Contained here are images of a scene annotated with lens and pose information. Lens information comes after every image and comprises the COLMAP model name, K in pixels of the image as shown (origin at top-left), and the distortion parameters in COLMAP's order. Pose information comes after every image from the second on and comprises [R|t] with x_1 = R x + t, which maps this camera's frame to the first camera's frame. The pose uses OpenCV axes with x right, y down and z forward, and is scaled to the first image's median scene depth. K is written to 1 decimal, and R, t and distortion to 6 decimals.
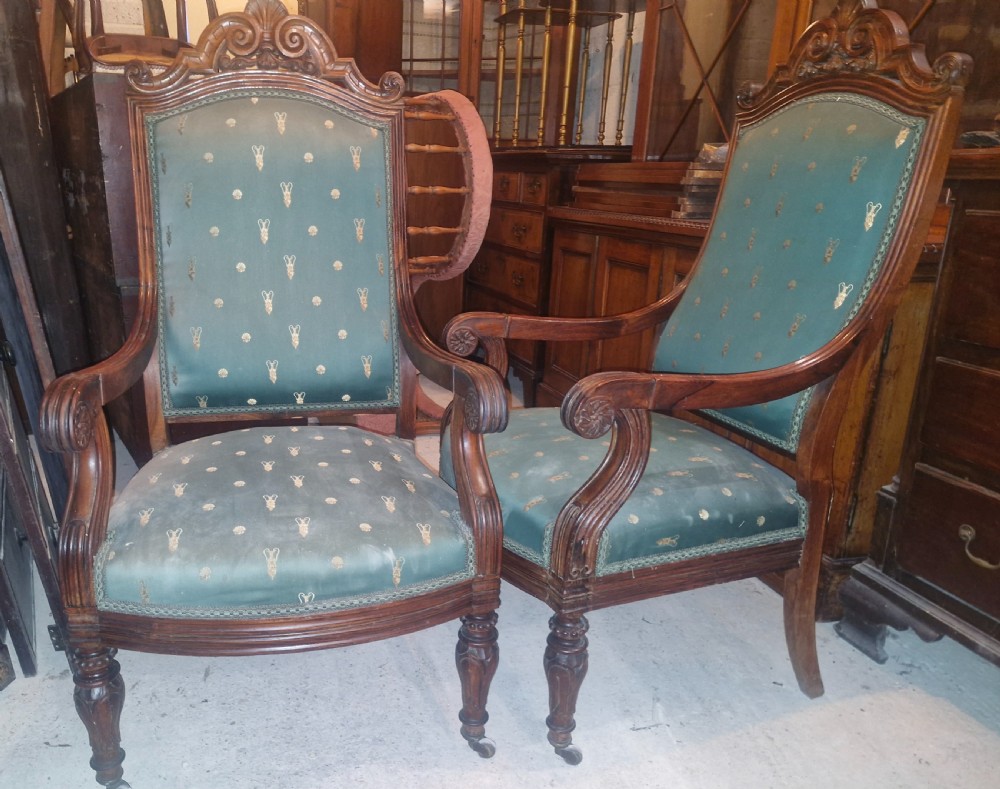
lens RADIAL K [[809.6, 0, 409.4], [0, 809.6, 434.6], [0, 0, 1]] dist [0.052652, -0.047466]
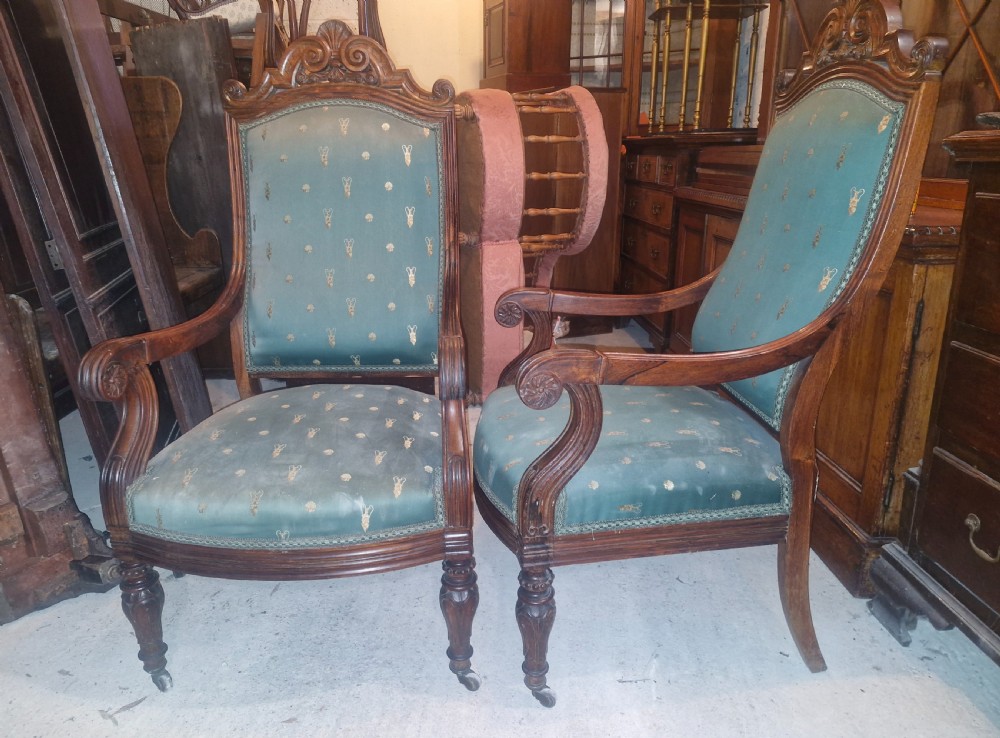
lens RADIAL K [[708.5, 0, 488.6], [0, 708.5, 375.5], [0, 0, 1]] dist [0.059681, -0.052708]
pose [[0.977052, 0.037465, -0.209678, 0.287781], [-0.039690, 0.999191, -0.006411, -0.026356], [0.209268, 0.014586, 0.977750, 0.040336]]
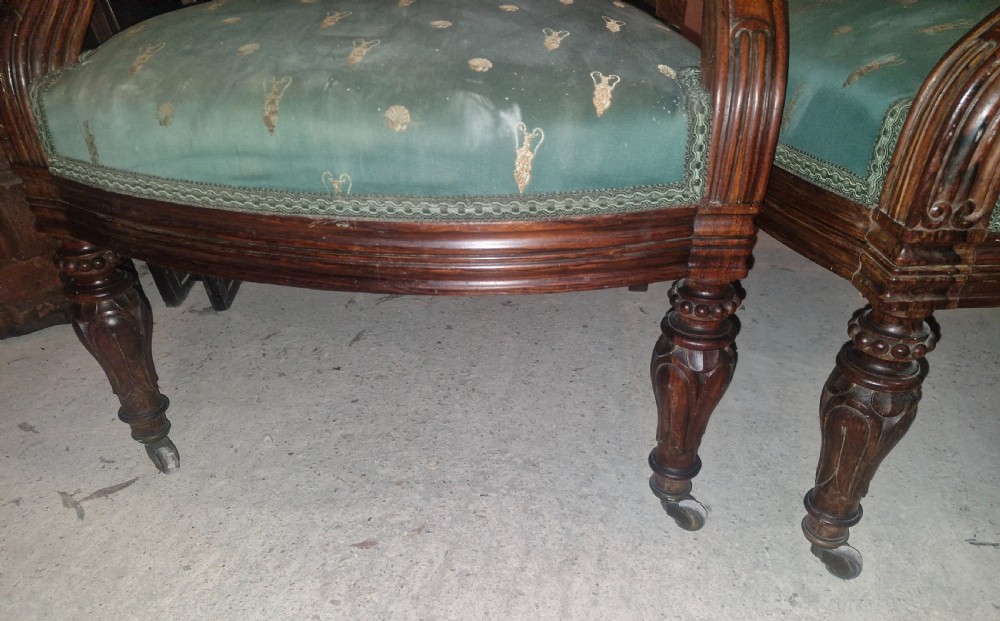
lens RADIAL K [[691.2, 0, 494.3], [0, 691.2, 367.0], [0, 0, 1]] dist [0.045422, -0.040273]
pose [[0.935471, 0.169609, -0.310043, 0.094189], [-0.087080, 0.960882, 0.262911, 0.146298], [0.342507, -0.218947, 0.913647, 0.471786]]
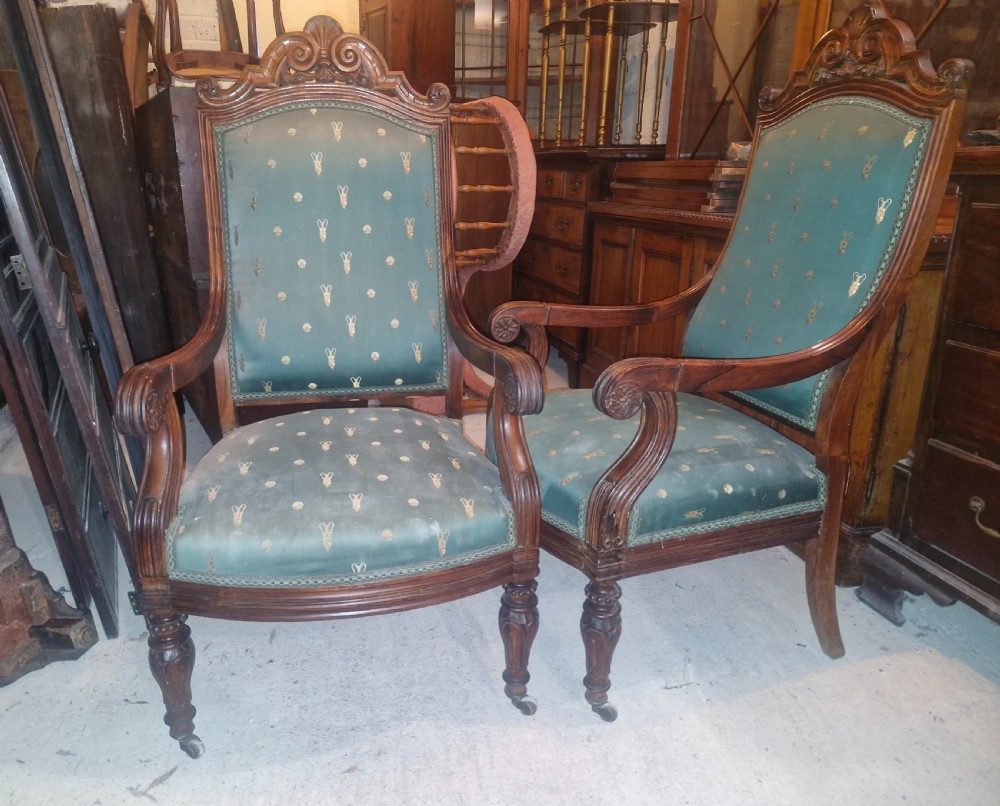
lens RADIAL K [[746.4, 0, 452.0], [0, 746.4, 403.7], [0, 0, 1]] dist [0.048442, -0.041733]
pose [[0.999756, -0.006740, -0.021043, 0.015992], [0.006560, 0.999941, -0.008601, -0.007376], [0.021099, 0.008461, 0.999742, -0.001770]]
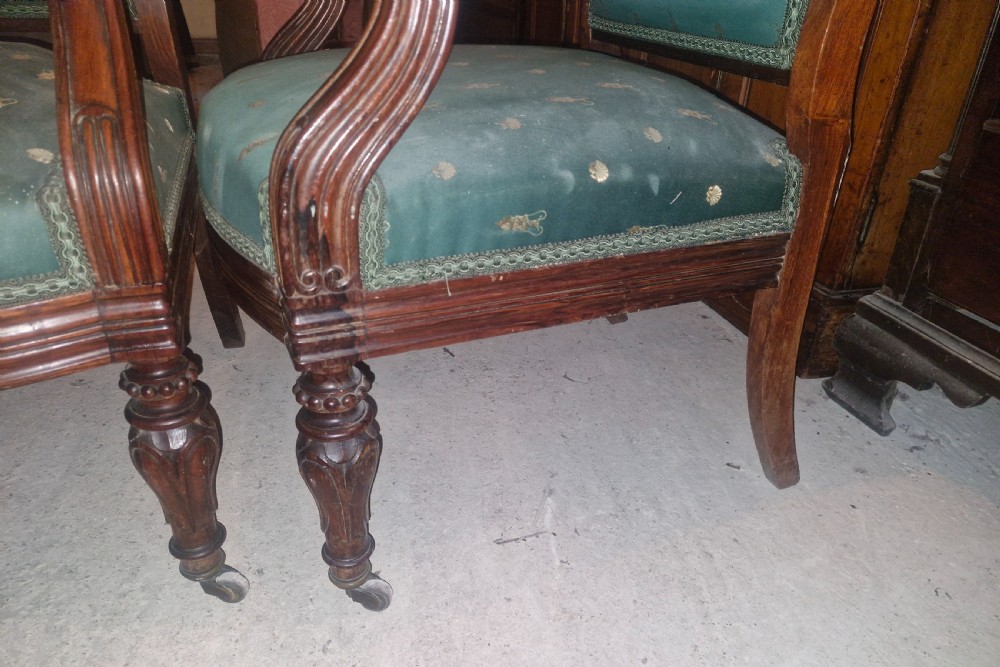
lens RADIAL K [[692.1, 0, 497.7], [0, 692.1, 367.3], [0, 0, 1]] dist [0.065698, -0.061886]
pose [[0.999292, -0.000187, 0.037621, 0.253253], [-0.007585, 0.978451, 0.206337, 0.115039], [-0.036849, -0.206477, 0.977757, 0.497484]]
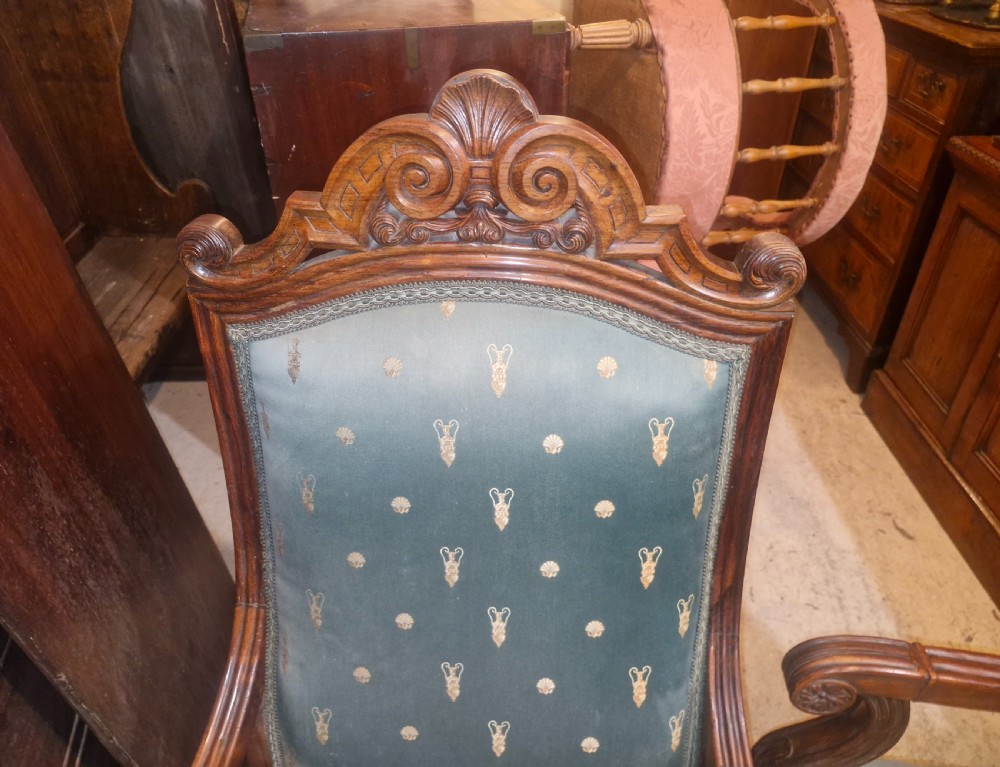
lens RADIAL K [[733.2, 0, 476.3], [0, 733.2, 373.9], [0, 0, 1]] dist [-0.027051, 0.010368]
pose [[0.965589, 0.124531, -0.228321, -0.082229], [-0.052938, 0.953640, 0.296258, -0.519267], [0.254629, -0.273977, 0.927416, 0.661864]]
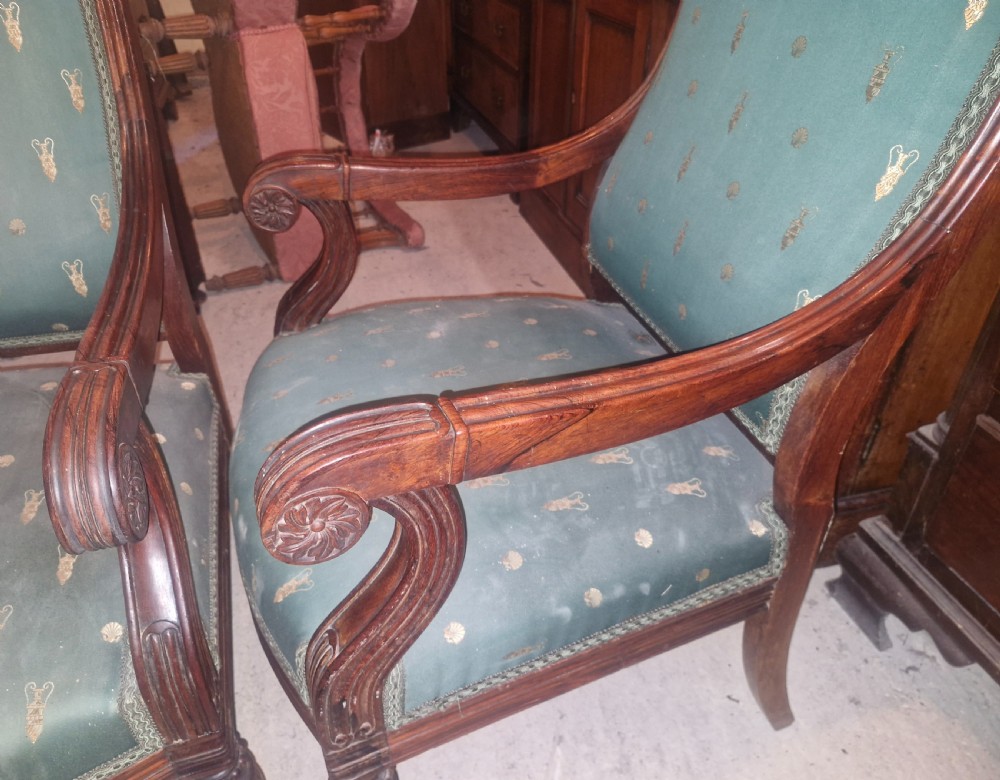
lens RADIAL K [[731.1, 0, 476.2], [0, 731.1, 380.2], [0, 0, 1]] dist [0.039704, -0.031492]
pose [[0.999581, -0.026258, -0.012170, 0.260637], [0.028671, 0.955805, 0.292599, -0.175211], [0.003949, -0.292825, 0.956158, 0.502205]]
